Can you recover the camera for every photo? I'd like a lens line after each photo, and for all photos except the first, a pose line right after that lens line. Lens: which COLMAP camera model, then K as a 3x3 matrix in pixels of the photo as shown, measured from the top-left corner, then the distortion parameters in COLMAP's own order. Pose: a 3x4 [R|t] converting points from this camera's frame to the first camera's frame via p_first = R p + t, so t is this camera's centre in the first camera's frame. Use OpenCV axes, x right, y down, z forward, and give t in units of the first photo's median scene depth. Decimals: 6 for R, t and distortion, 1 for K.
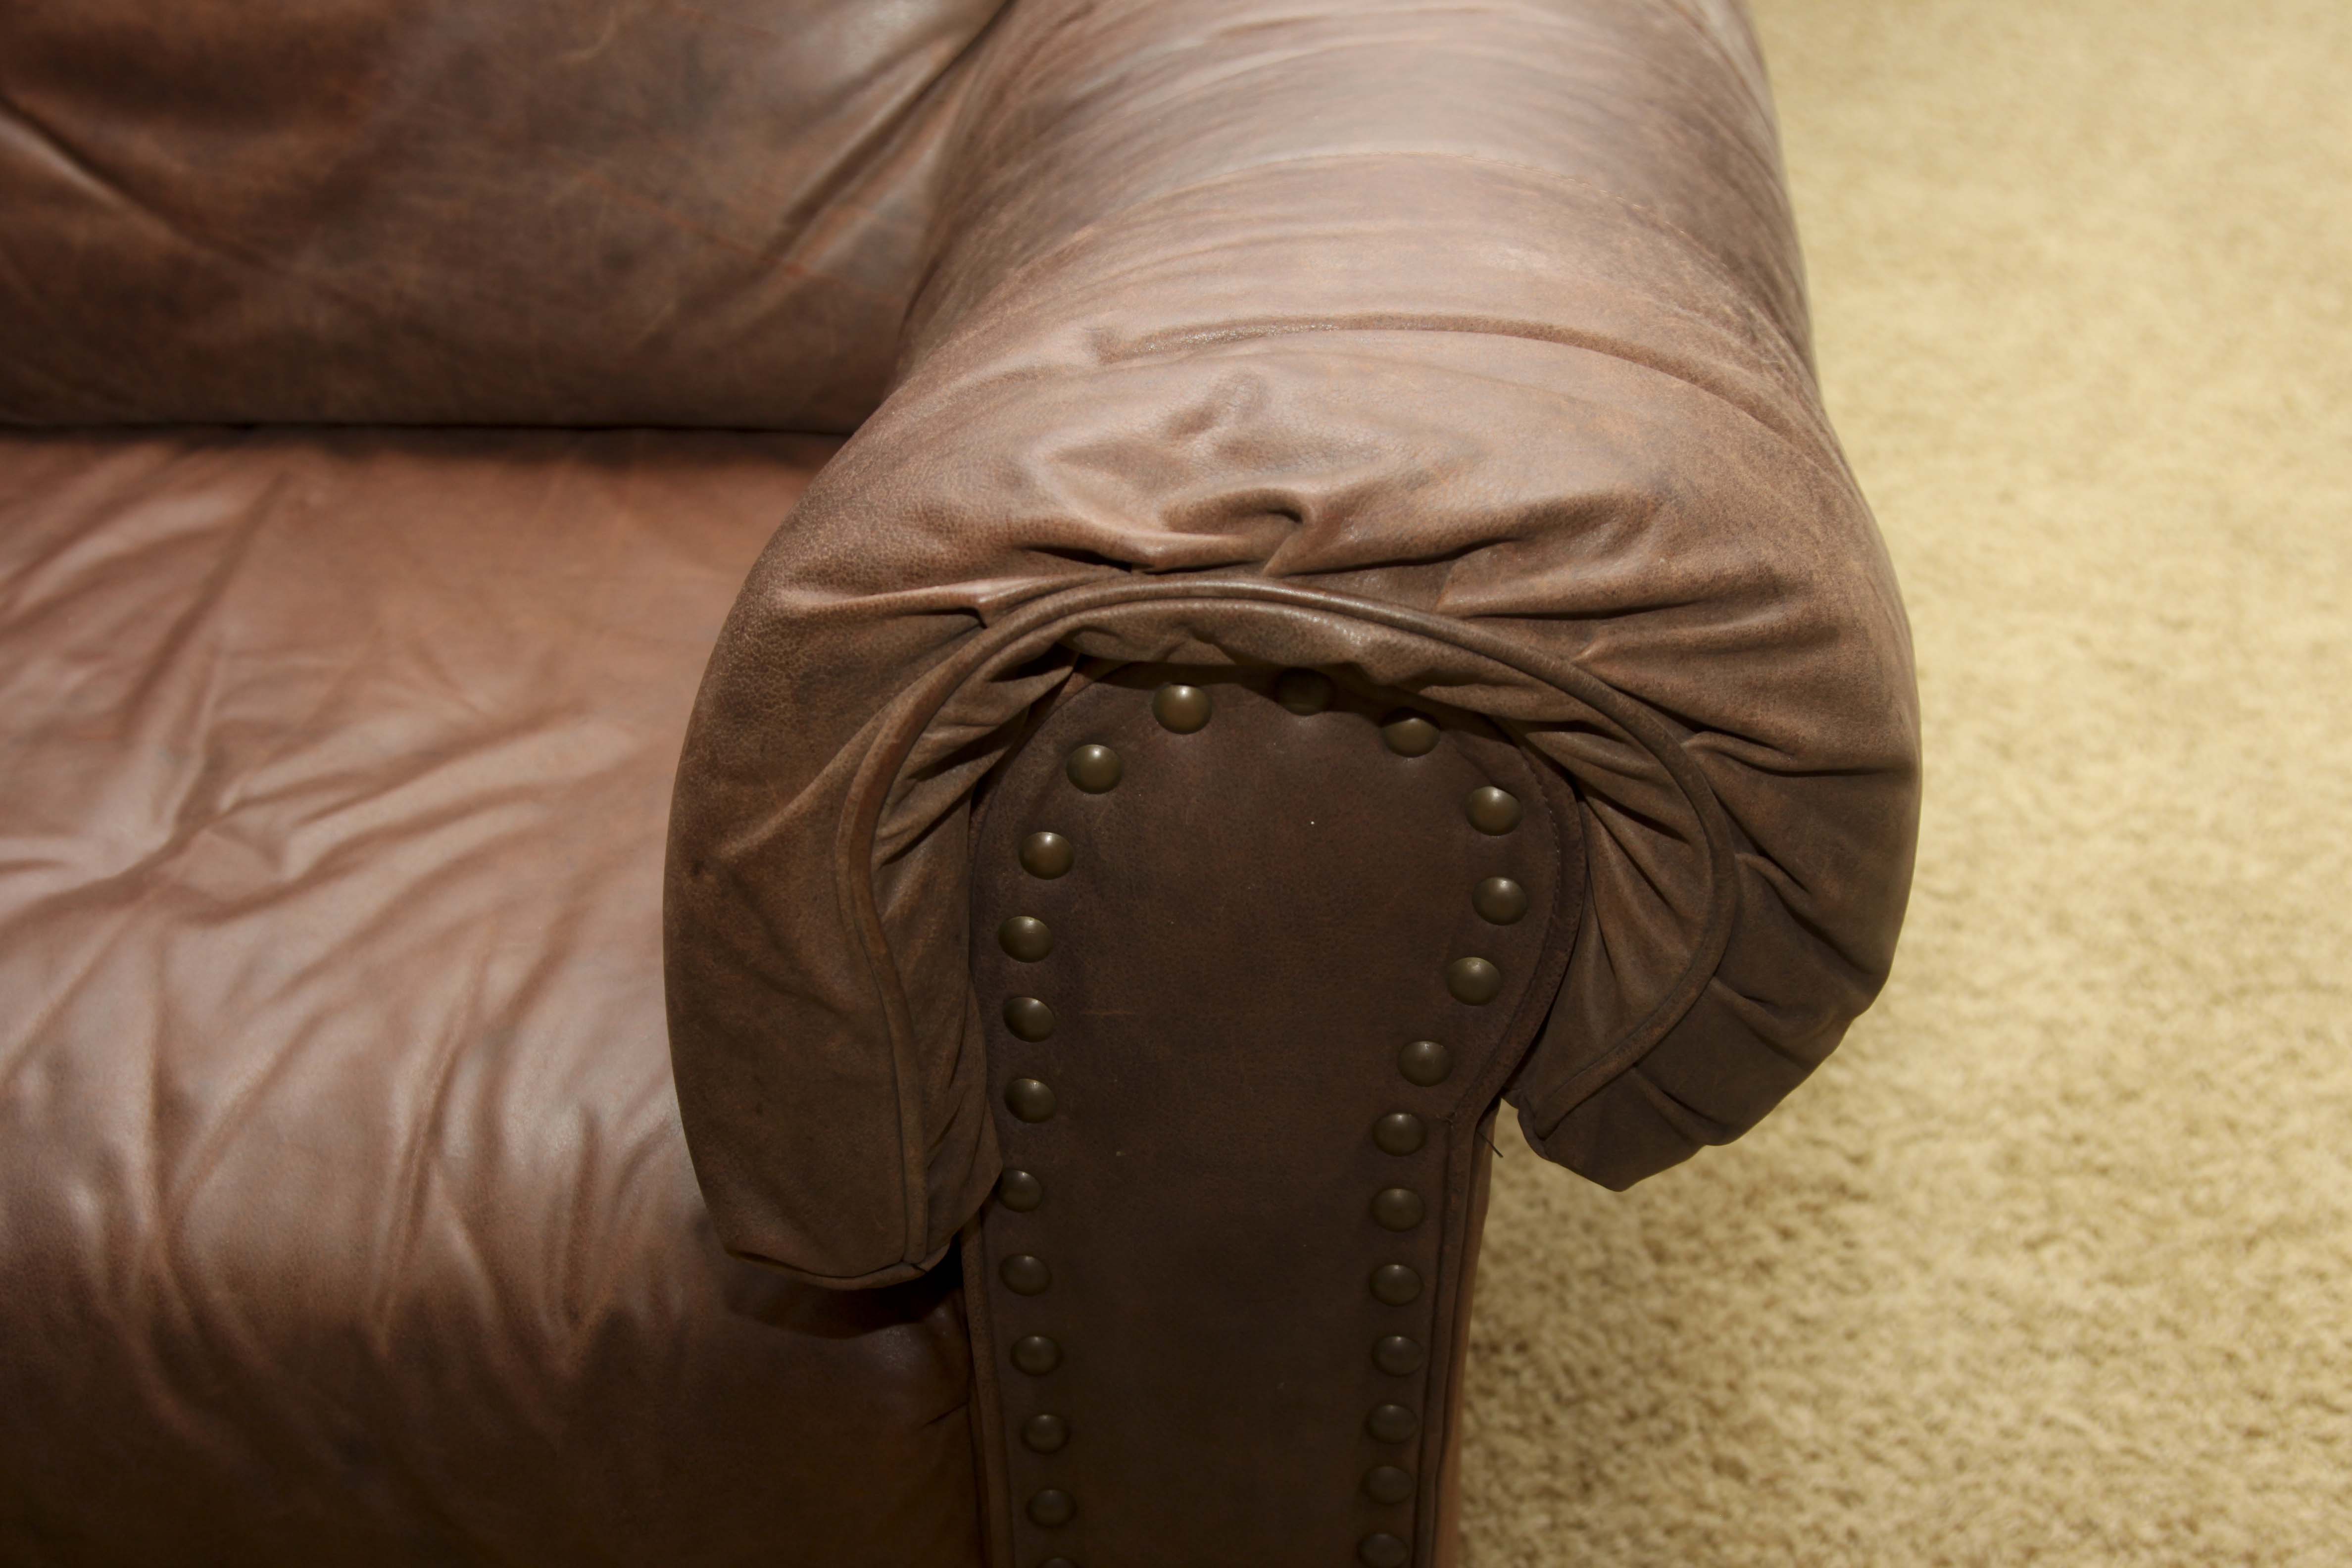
lens RADIAL K [[3226.5, 0, 1184.5], [0, 3226.5, 785.1], [0, 0, 1]] dist [-0.033941, 0.000000]
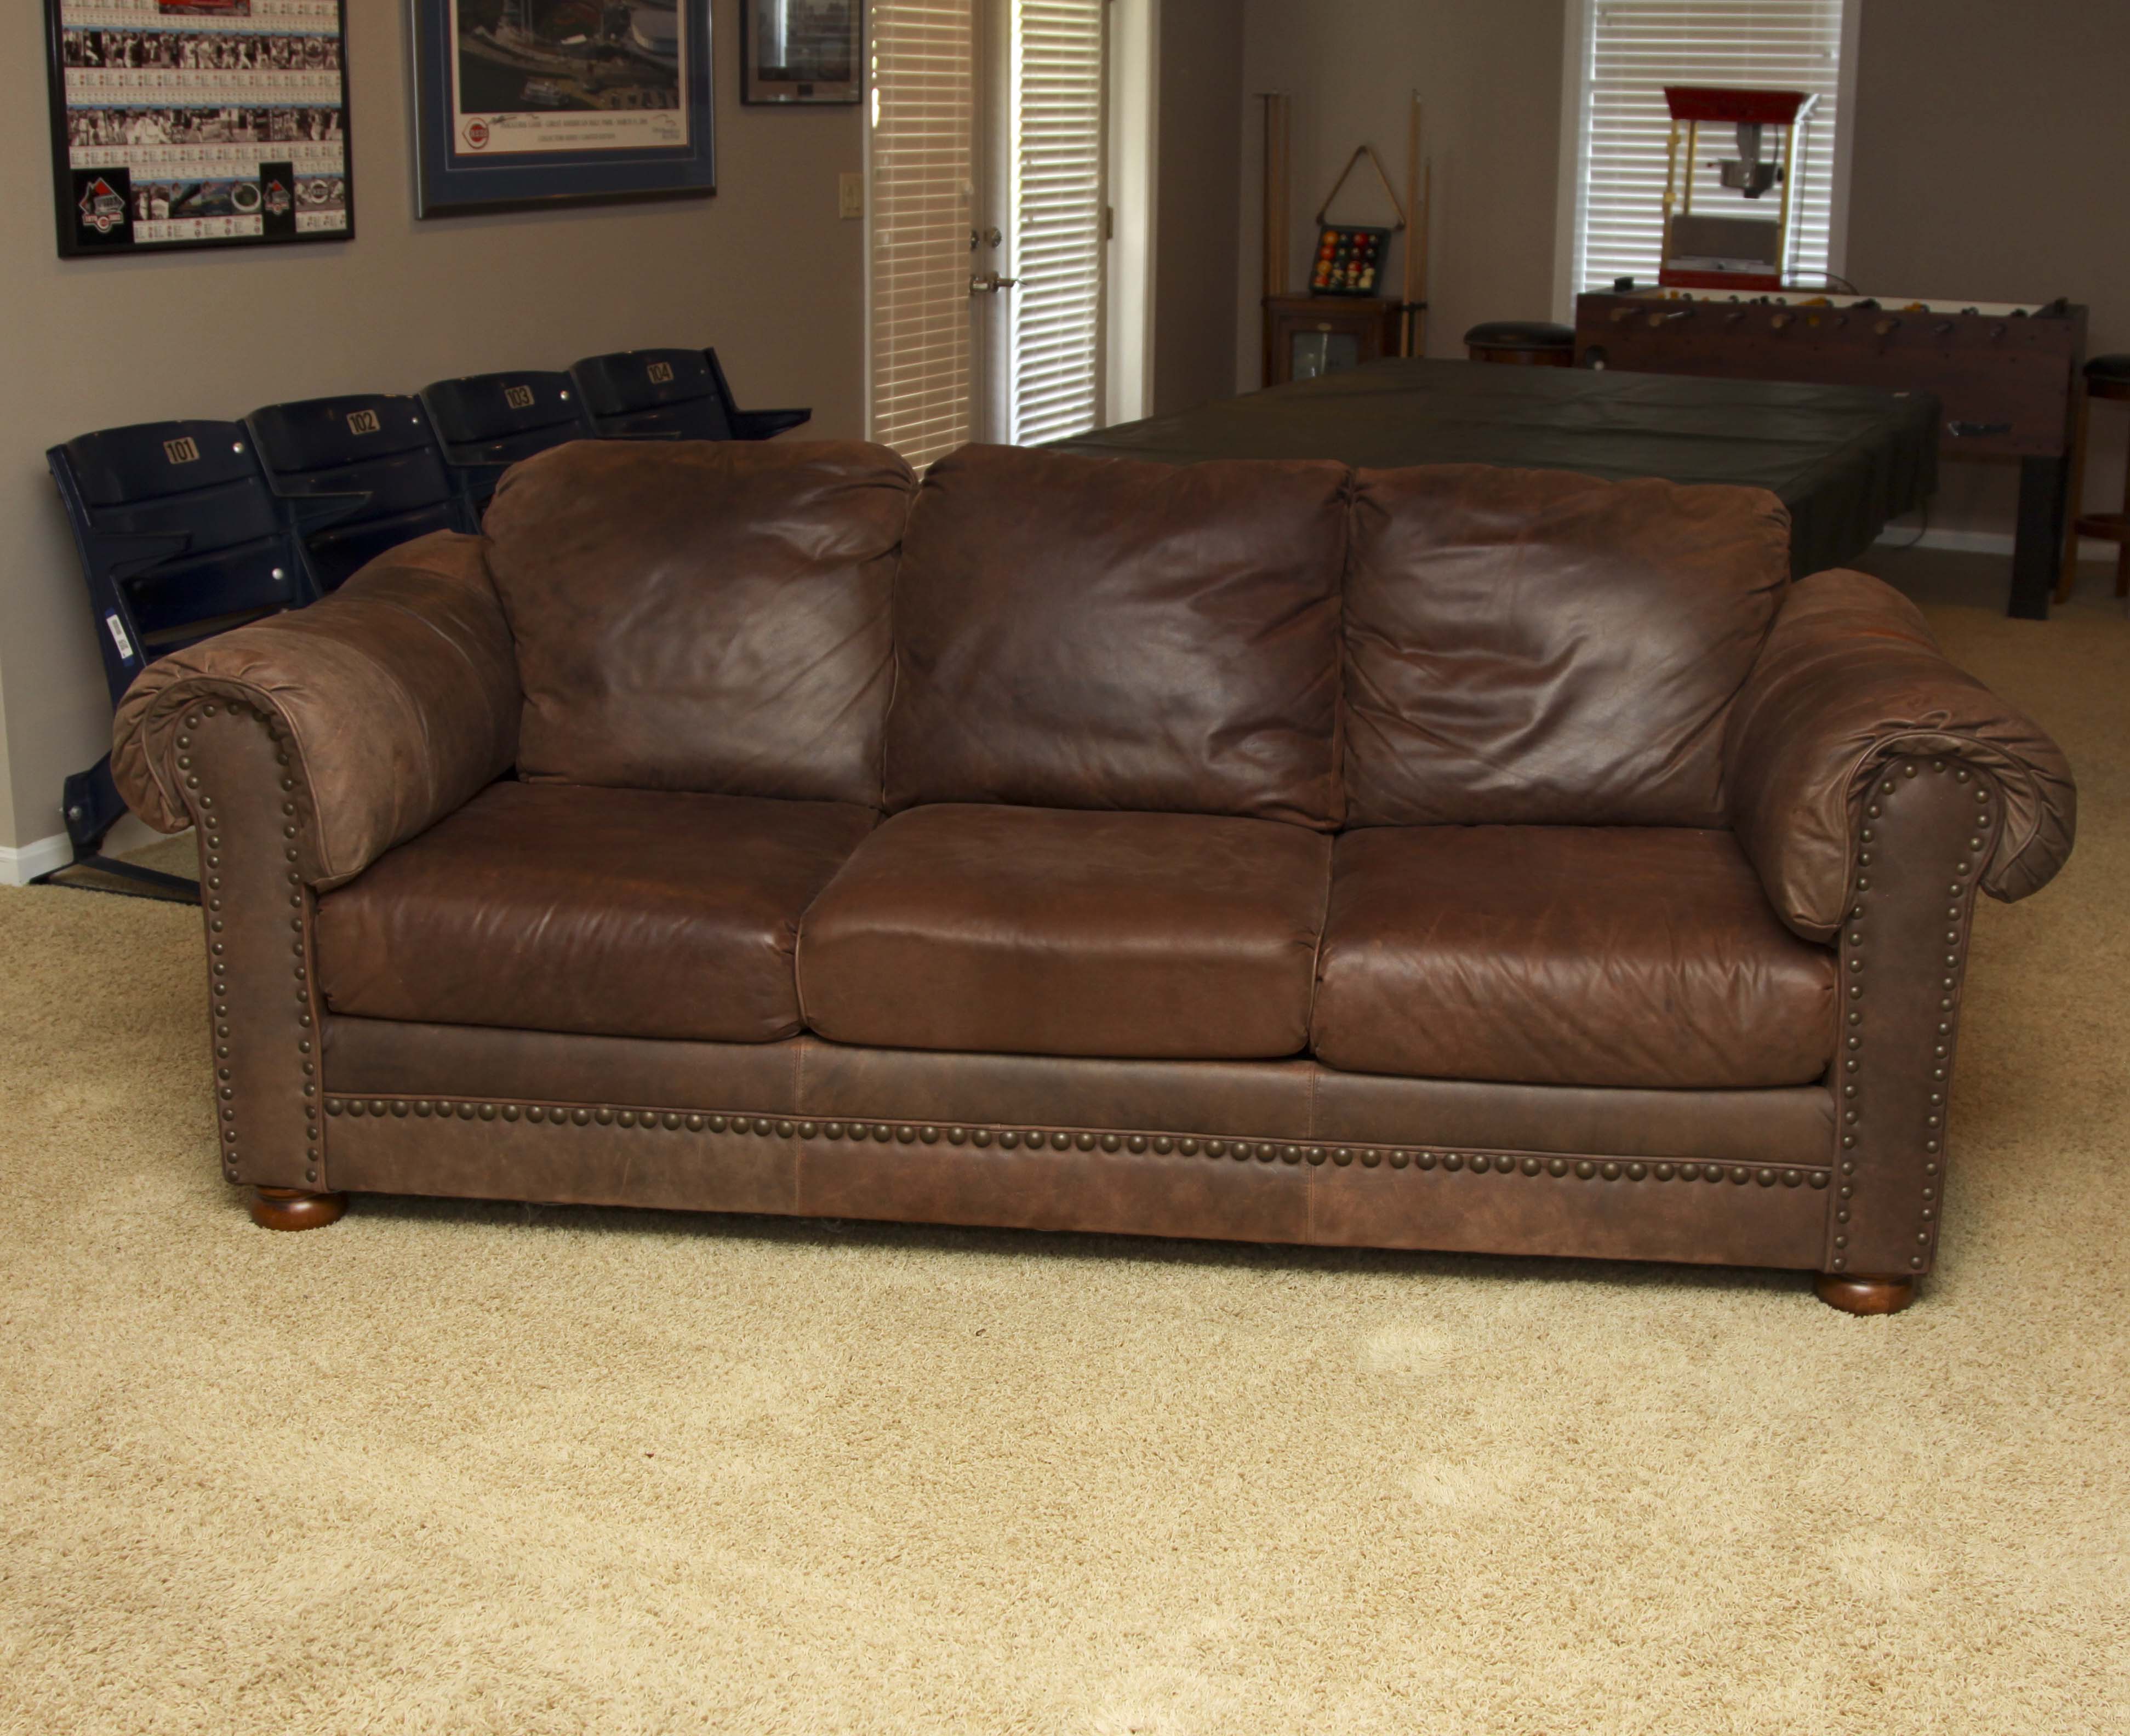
lens RADIAL K [[2812.3, 0, 1108.9], [0, 2812.3, 877.6], [0, 0, 1]] dist [-0.104846, 0.000000]
pose [[0.999826, 0.014882, -0.011226, -0.620408], [-0.017667, 0.948597, -0.315992, 0.789327], [0.005946, 0.316136, 0.948695, -1.506834]]
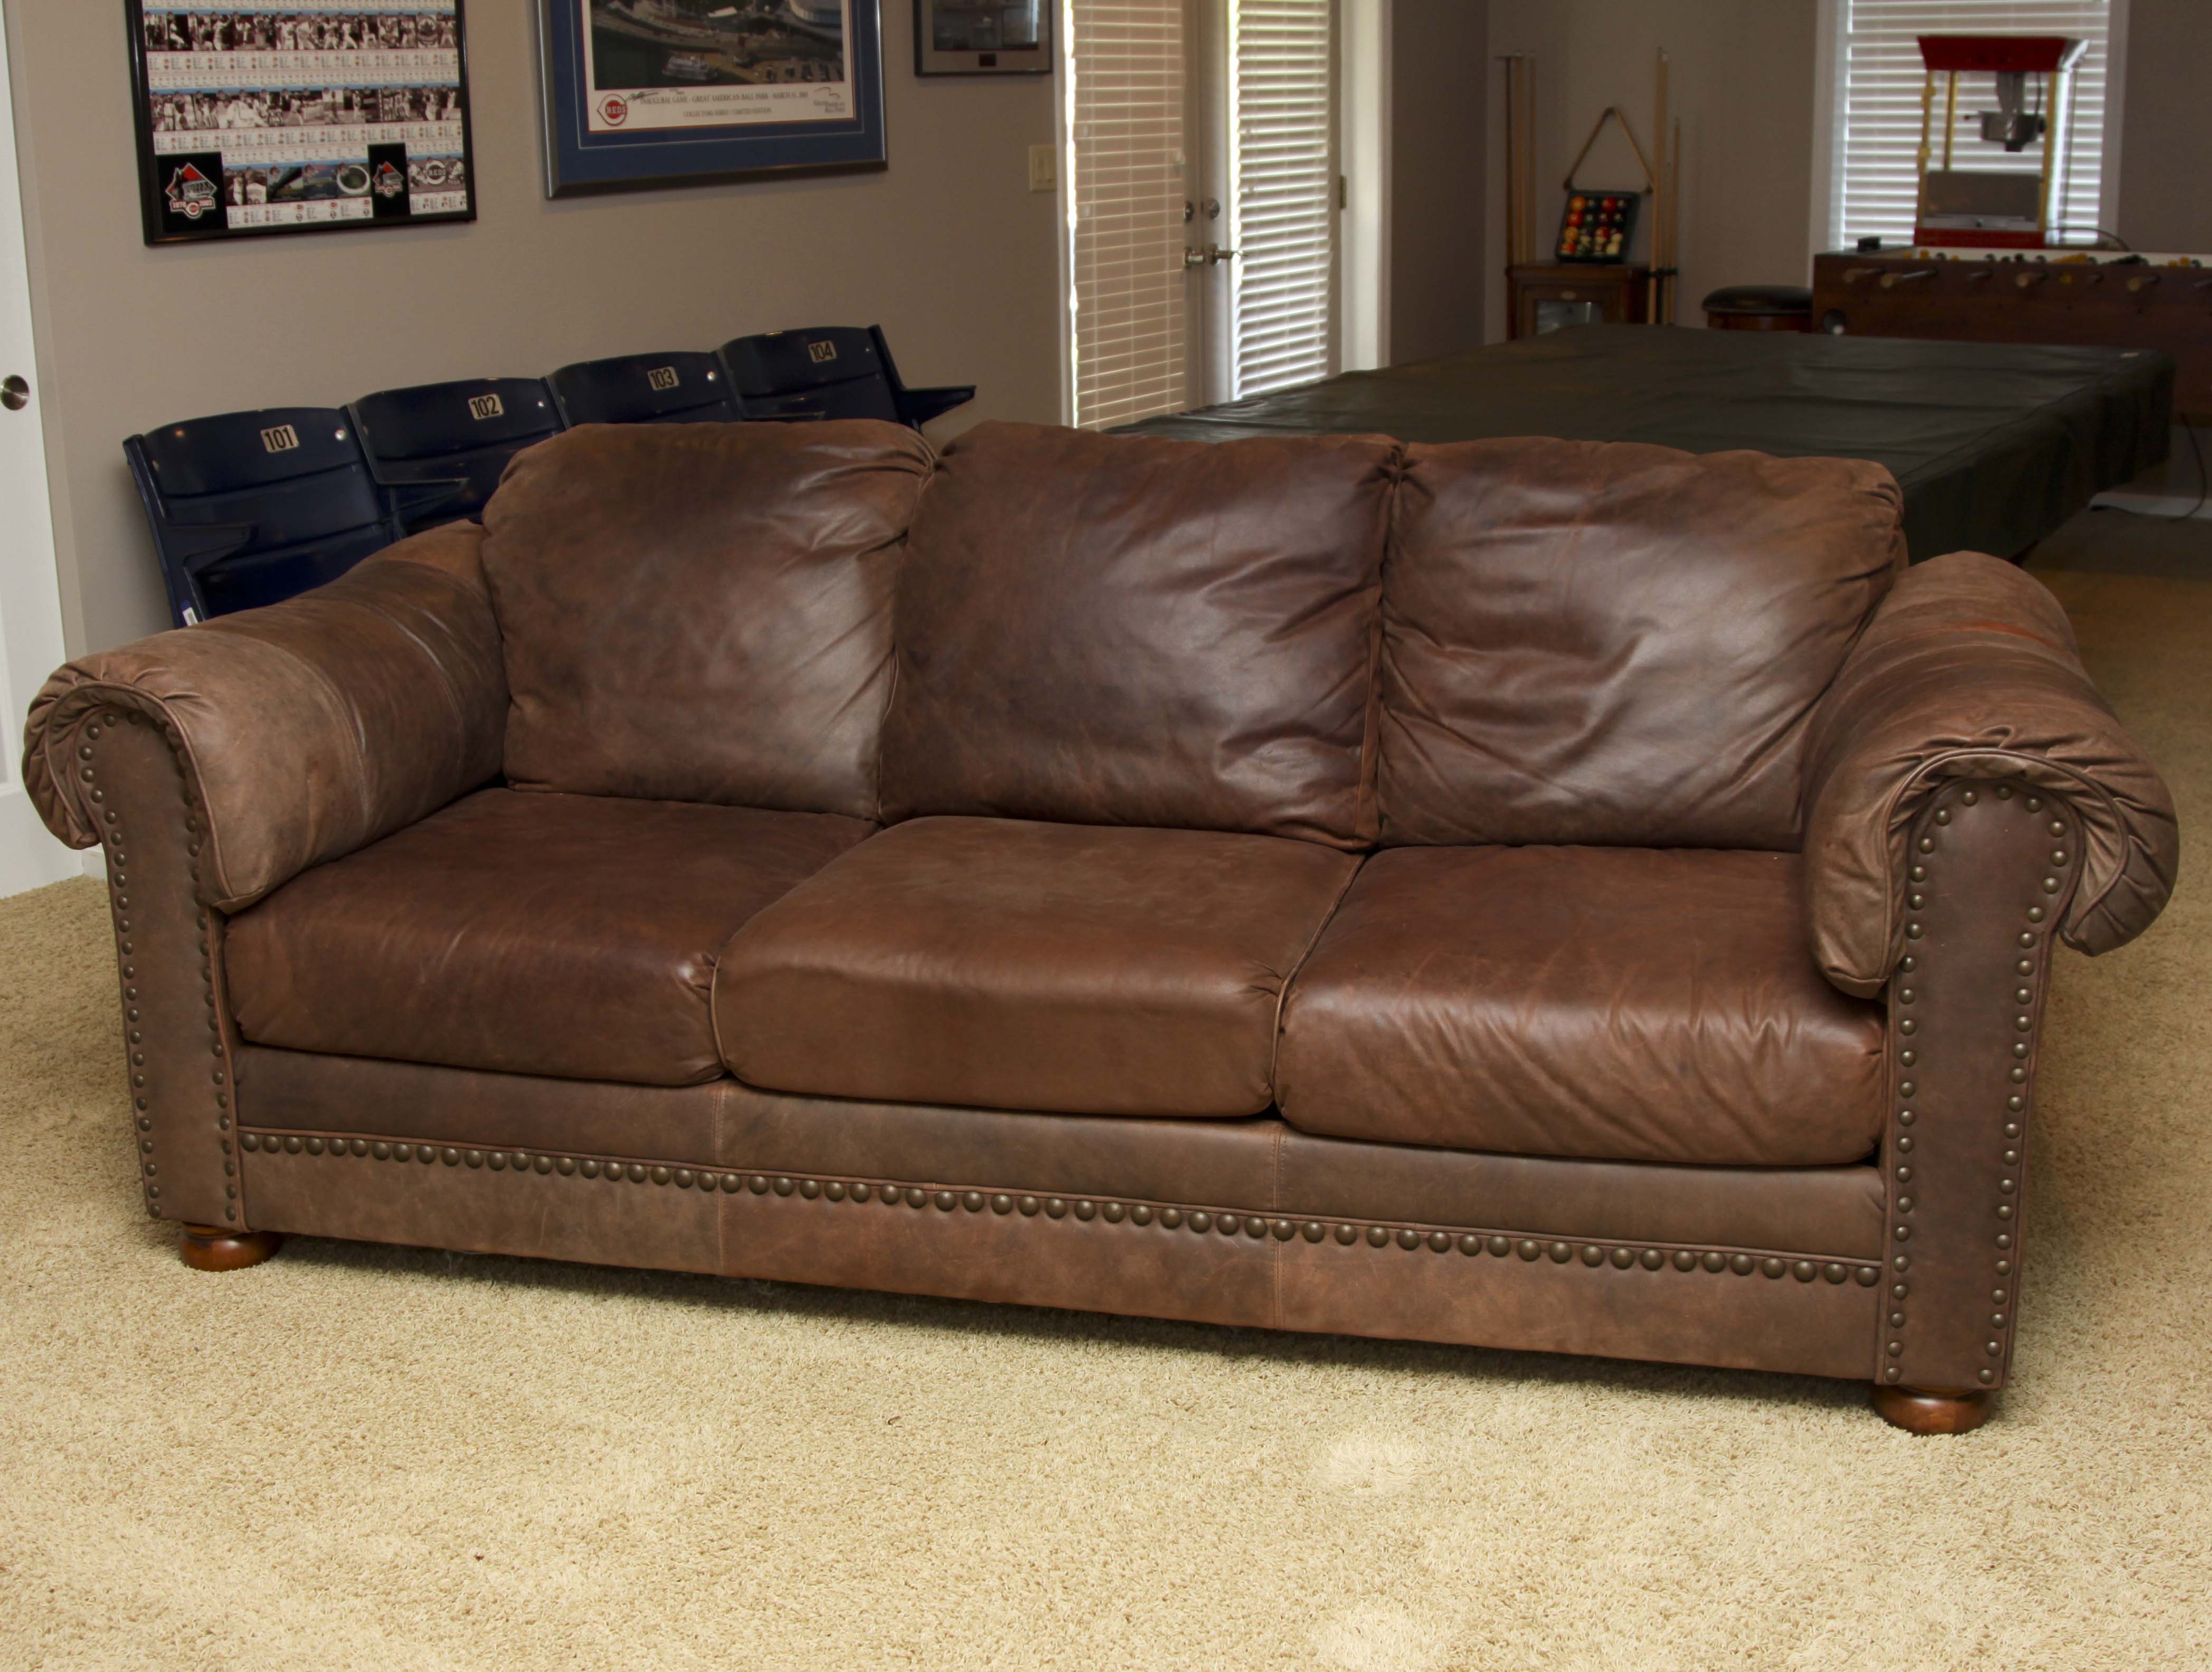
lens RADIAL K [[2693.2, 0, 1102.0], [0, 2693.2, 837.7], [0, 0, 1]] dist [-0.103419, 0.000000]
pose [[0.987850, 0.022327, -0.153801, -0.301535], [-0.069532, 0.948549, -0.308903, 0.607300], [0.138991, 0.315844, 0.938576, -1.156404]]
